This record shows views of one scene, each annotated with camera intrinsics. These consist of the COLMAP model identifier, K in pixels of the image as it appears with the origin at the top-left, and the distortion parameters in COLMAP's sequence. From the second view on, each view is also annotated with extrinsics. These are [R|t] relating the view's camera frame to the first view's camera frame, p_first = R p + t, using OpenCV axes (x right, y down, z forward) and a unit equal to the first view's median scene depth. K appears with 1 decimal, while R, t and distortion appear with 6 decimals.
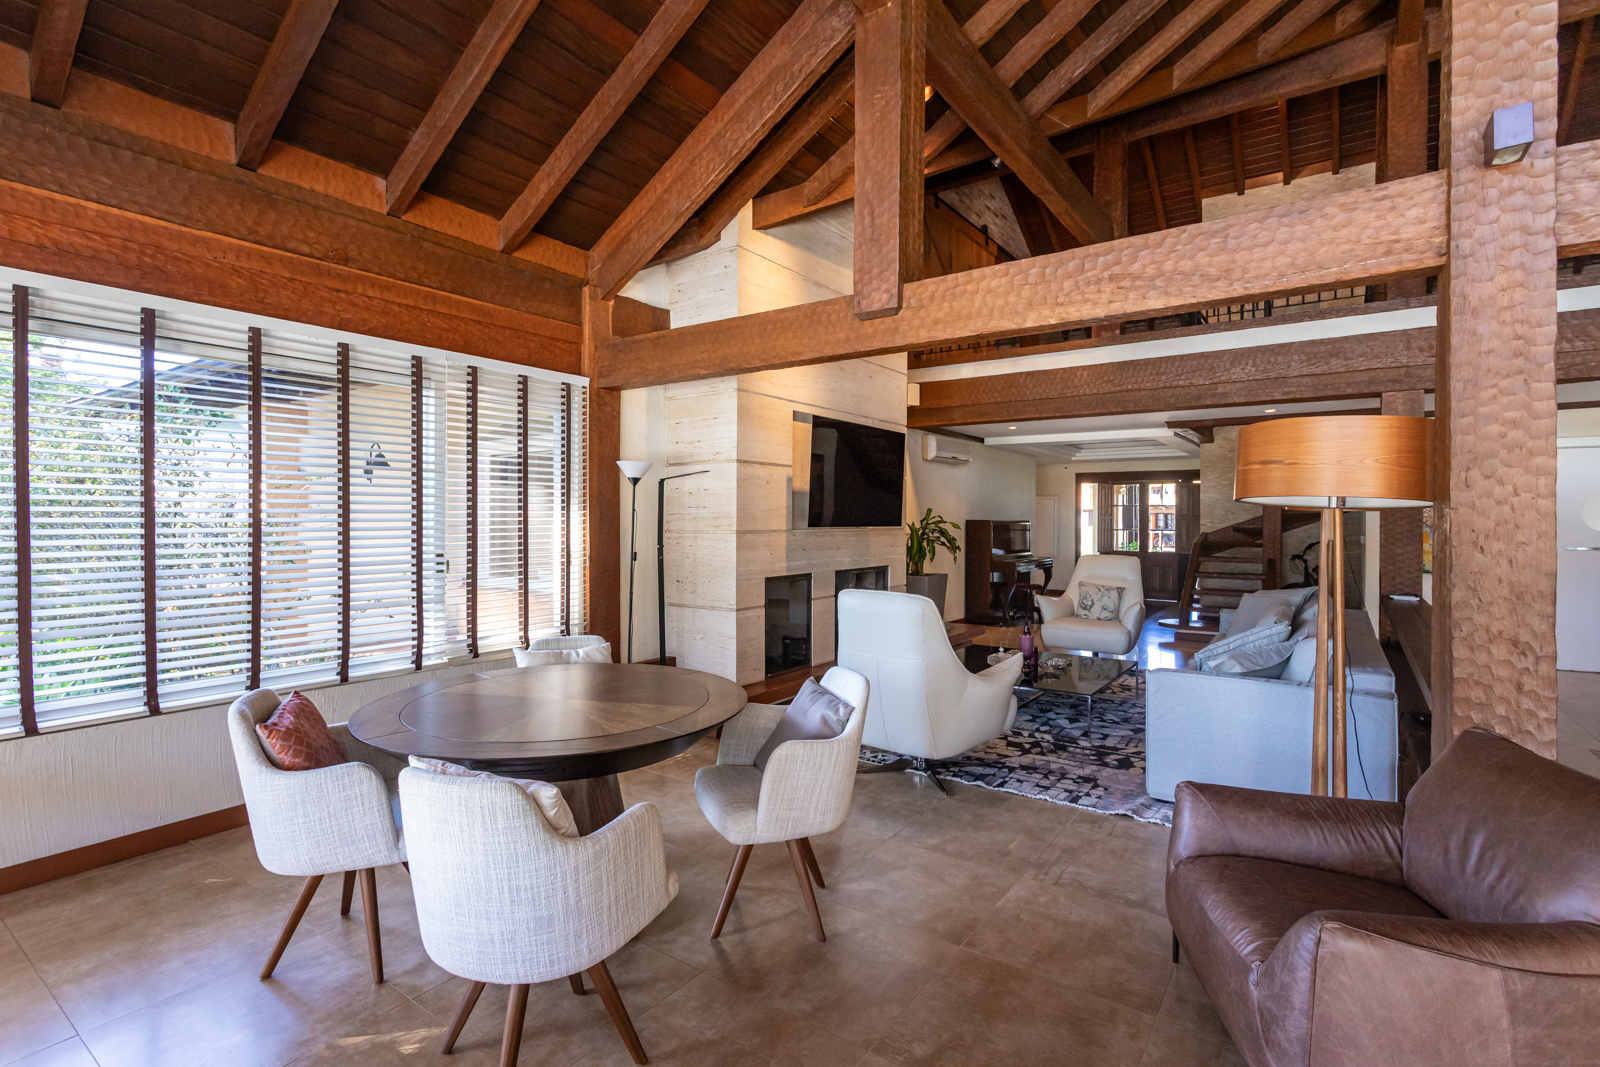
lens RADIAL K [[757.9, 0, 792.9], [0, 757.9, 521.4], [0, 0, 1]] dist [-0.004907, 0.004441]
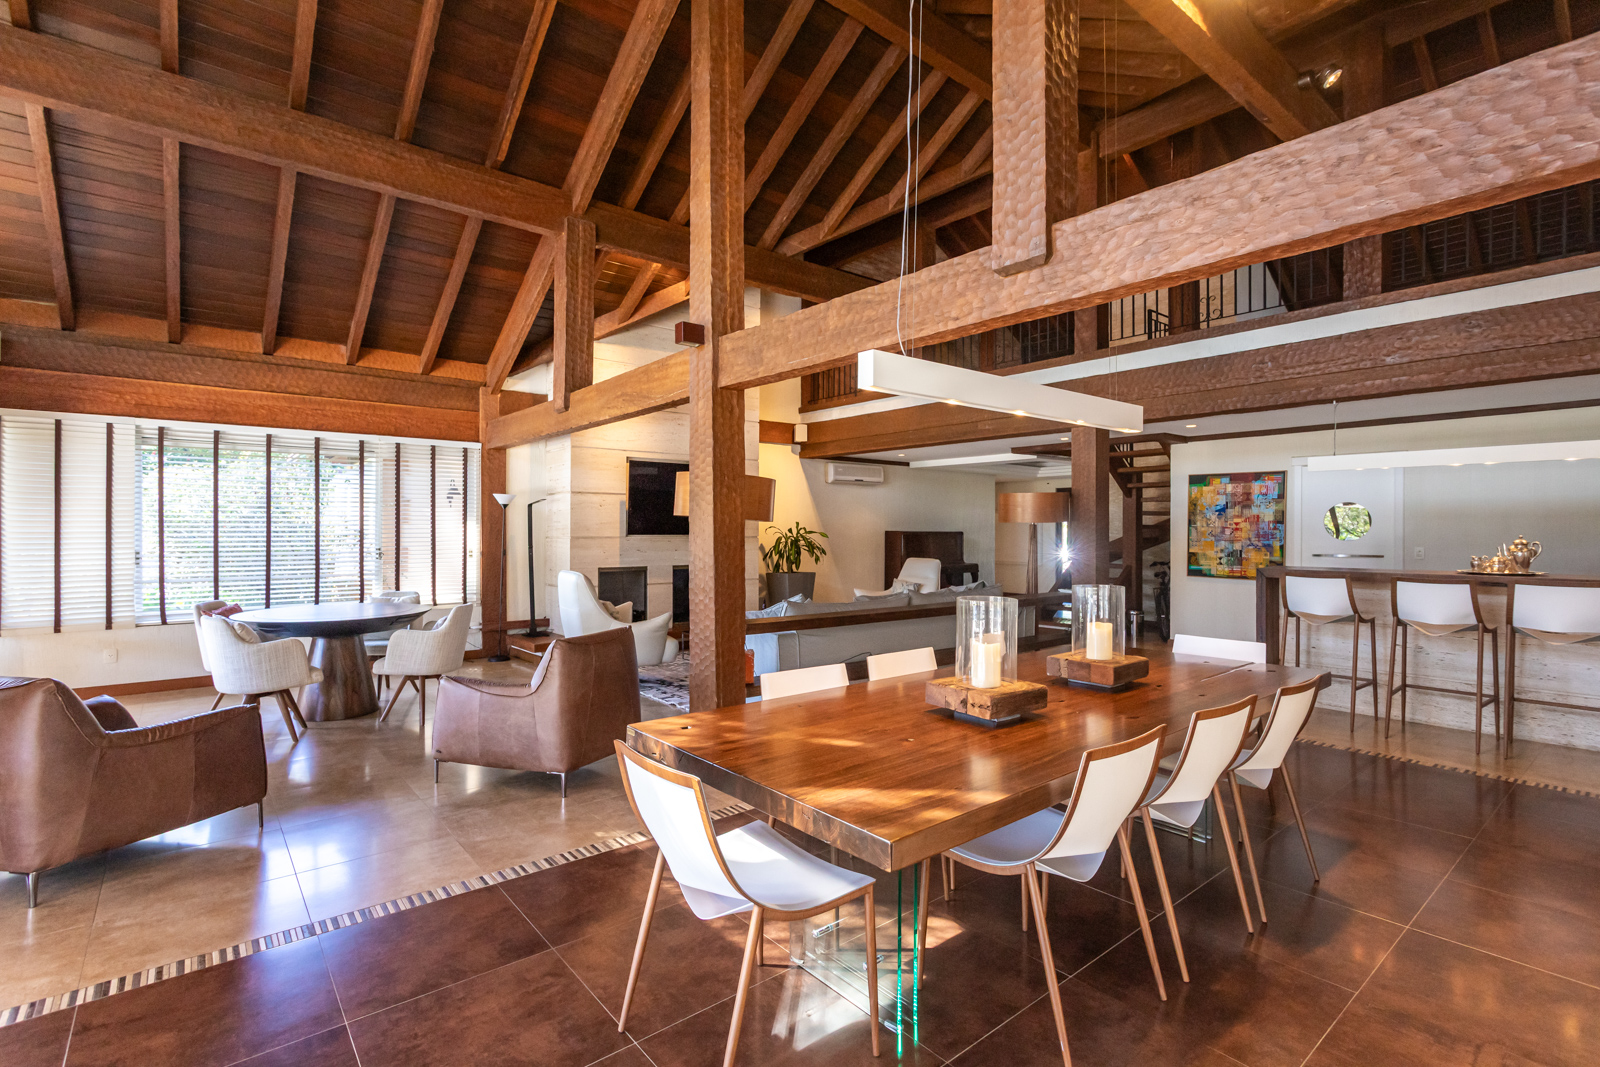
lens RADIAL K [[757.9, 0, 803.6], [0, 757.9, 530.2], [0, 0, 1]] dist [-0.004907, 0.004441]
pose [[0.964949, -0.001454, -0.262433, 0.921065], [-0.000133, 0.999982, -0.006031, 0.008882], [0.262437, 0.005855, 0.964931, -0.438905]]
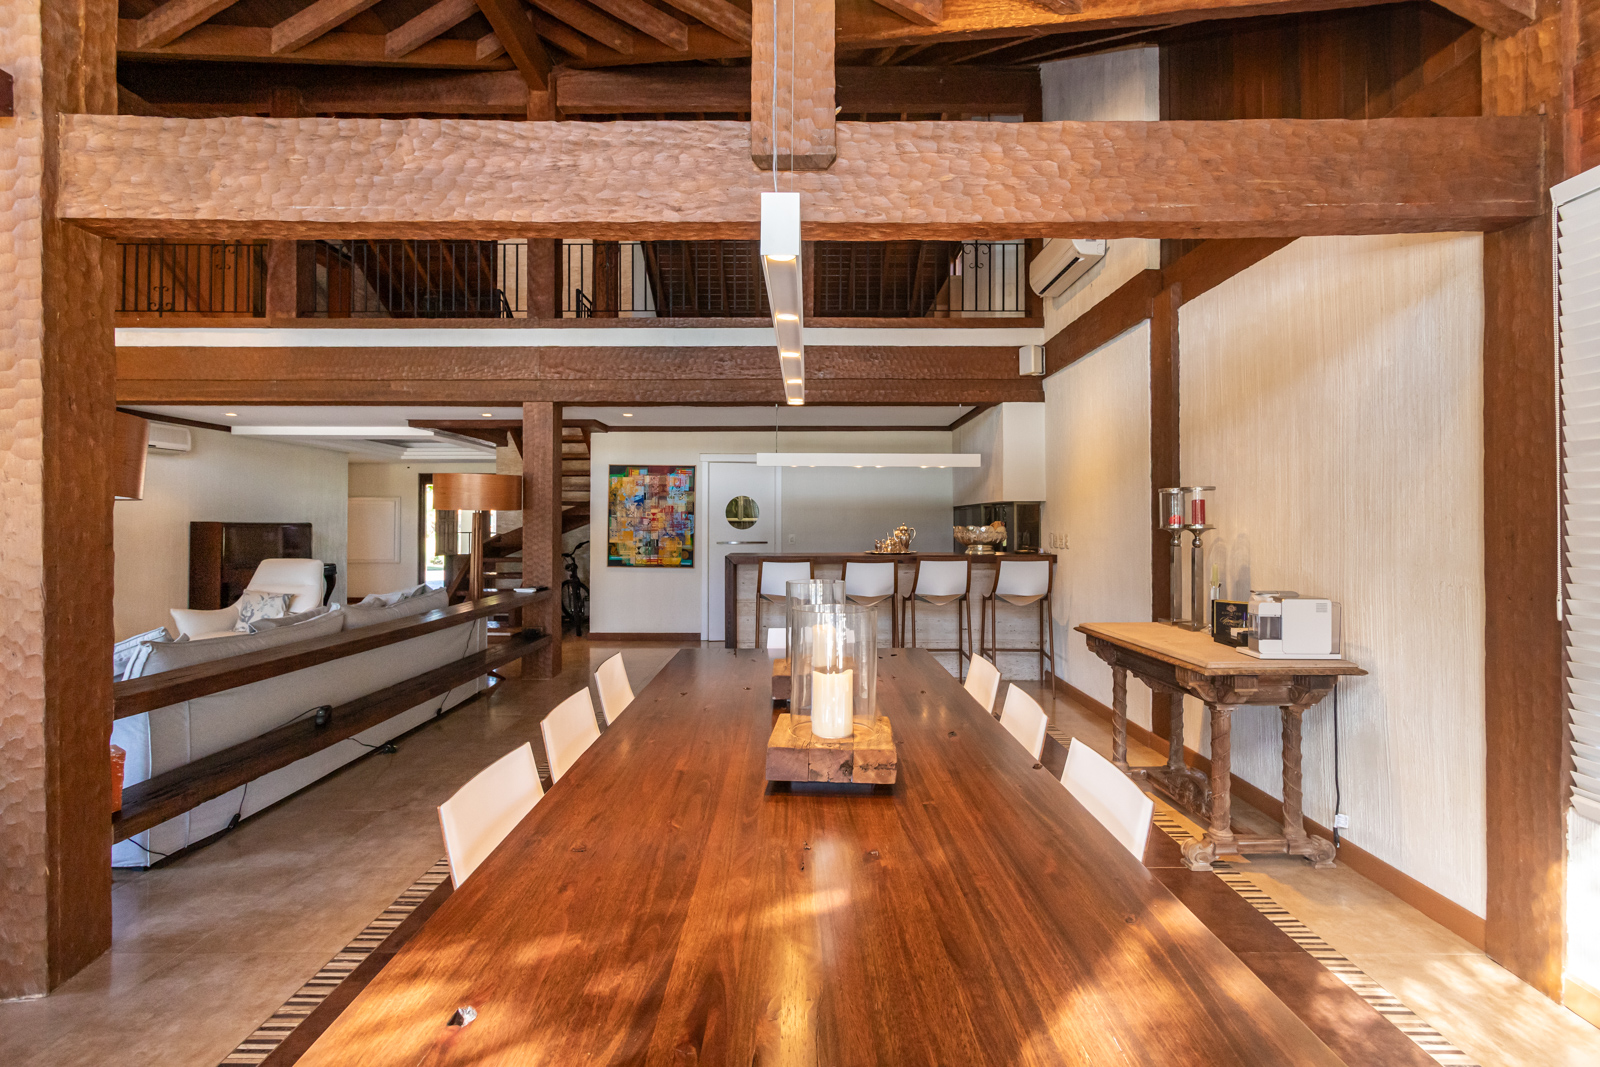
lens RADIAL K [[757.9, 0, 802.7], [0, 757.9, 512.7], [0, 0, 1]] dist [-0.004907, 0.004441]
pose [[0.816176, 0.004763, 0.577784, 0.649143], [0.006440, 0.999829, -0.017339, 0.013915], [-0.577768, 0.017873, 0.816005, -0.157239]]
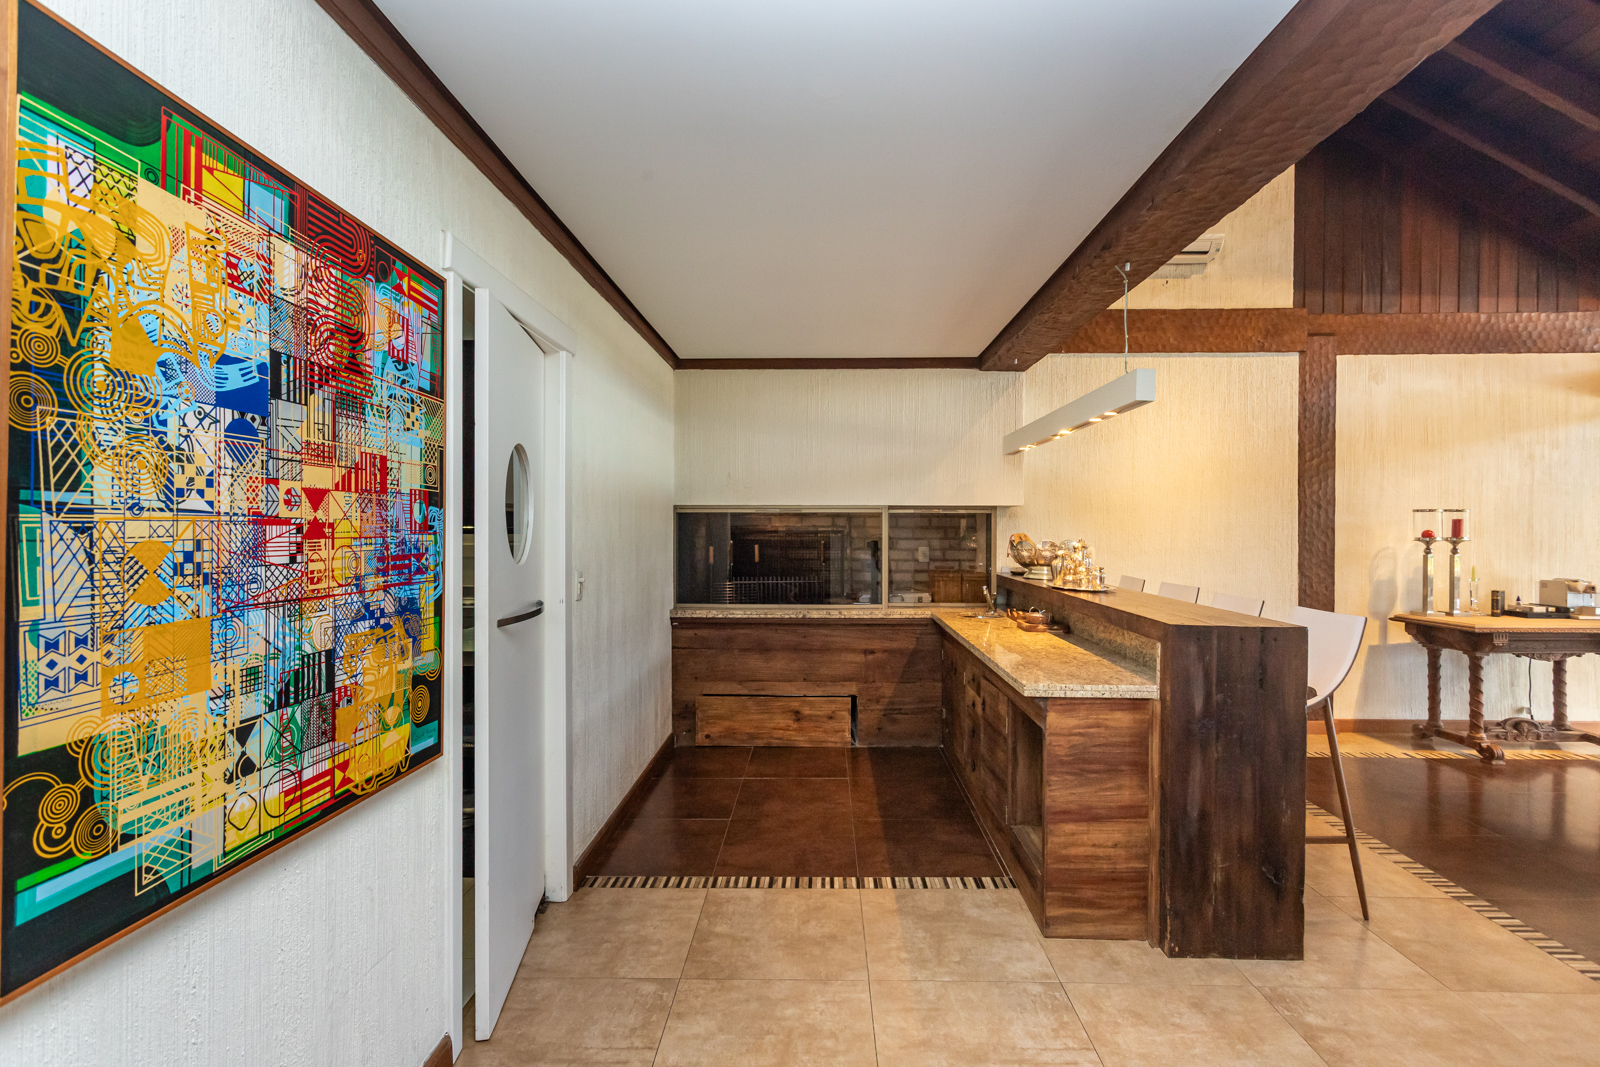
lens RADIAL K [[757.9, 0, 826.6], [0, 757.9, 529.0], [0, 0, 1]] dist [-0.004907, 0.004441]
pose [[-0.562339, -0.006722, 0.826879, 1.086657], [0.000499, 0.999964, 0.008469, -0.008209], [-0.826907, 0.005175, -0.562315, 1.667213]]
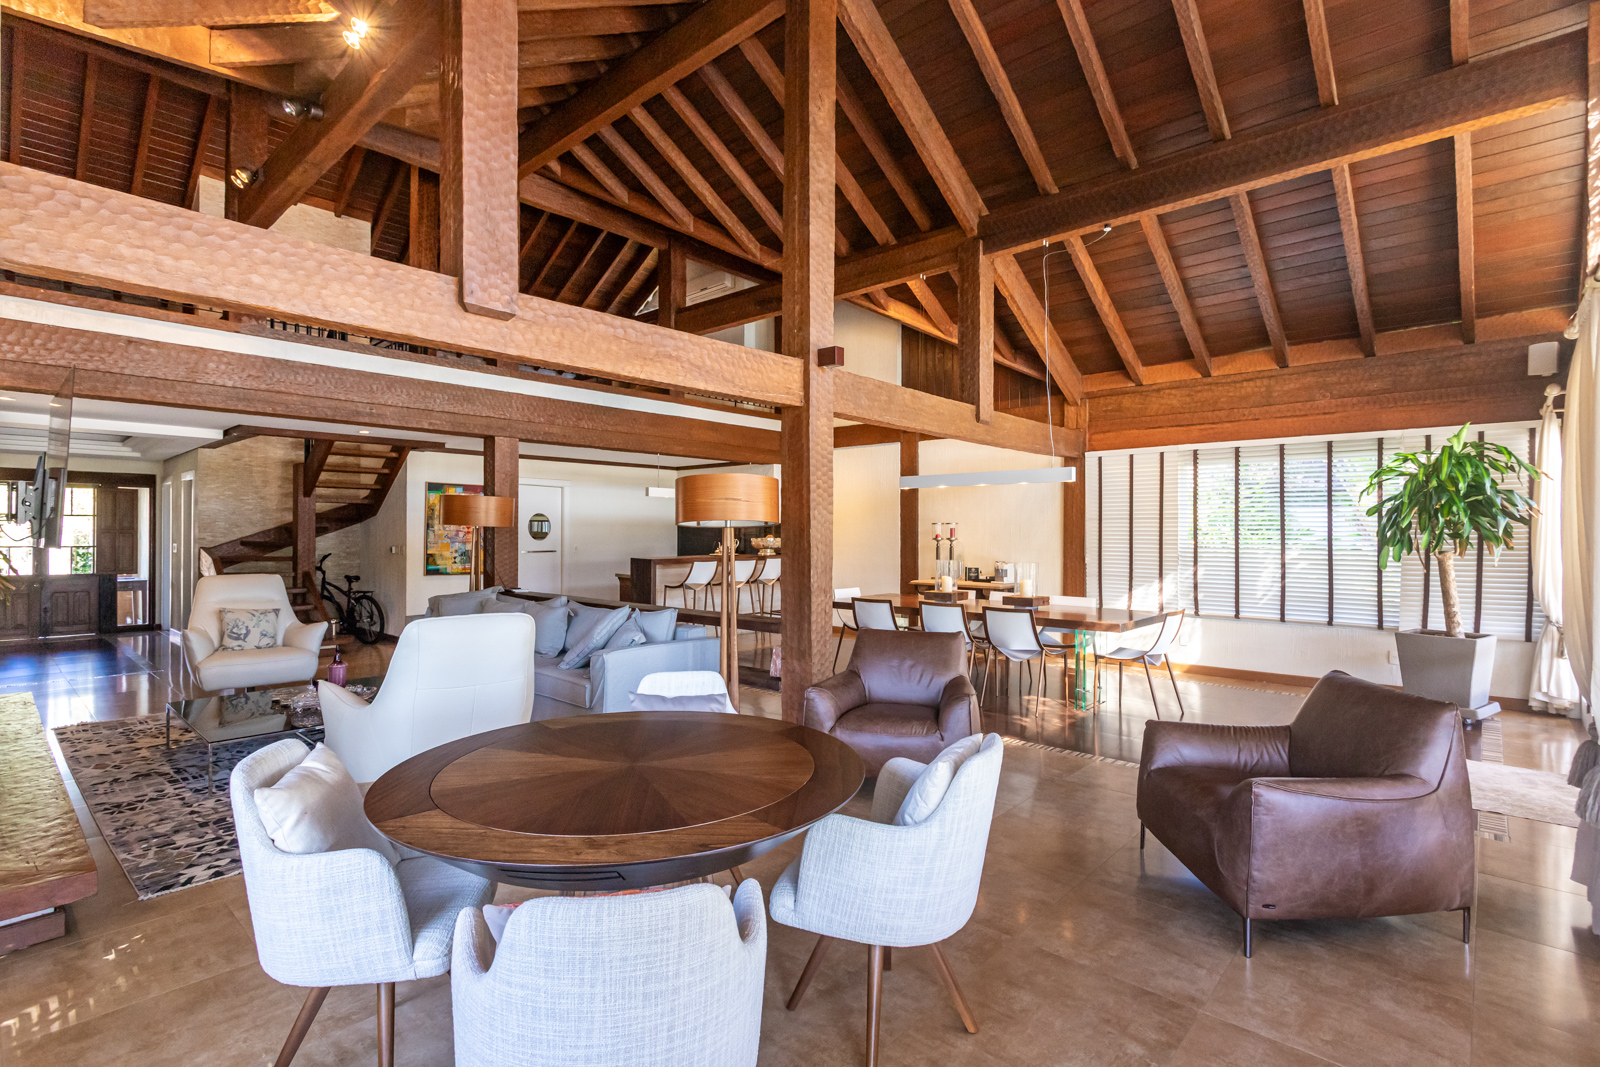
lens RADIAL K [[757.9, 0, 812.3], [0, 757.9, 533.6], [0, 0, 1]] dist [-0.004907, 0.004441]
pose [[0.104658, -0.005047, 0.994495, -0.631540], [0.003506, 0.999983, 0.004706, -0.008064], [-0.994502, 0.002994, 0.104674, 0.431735]]
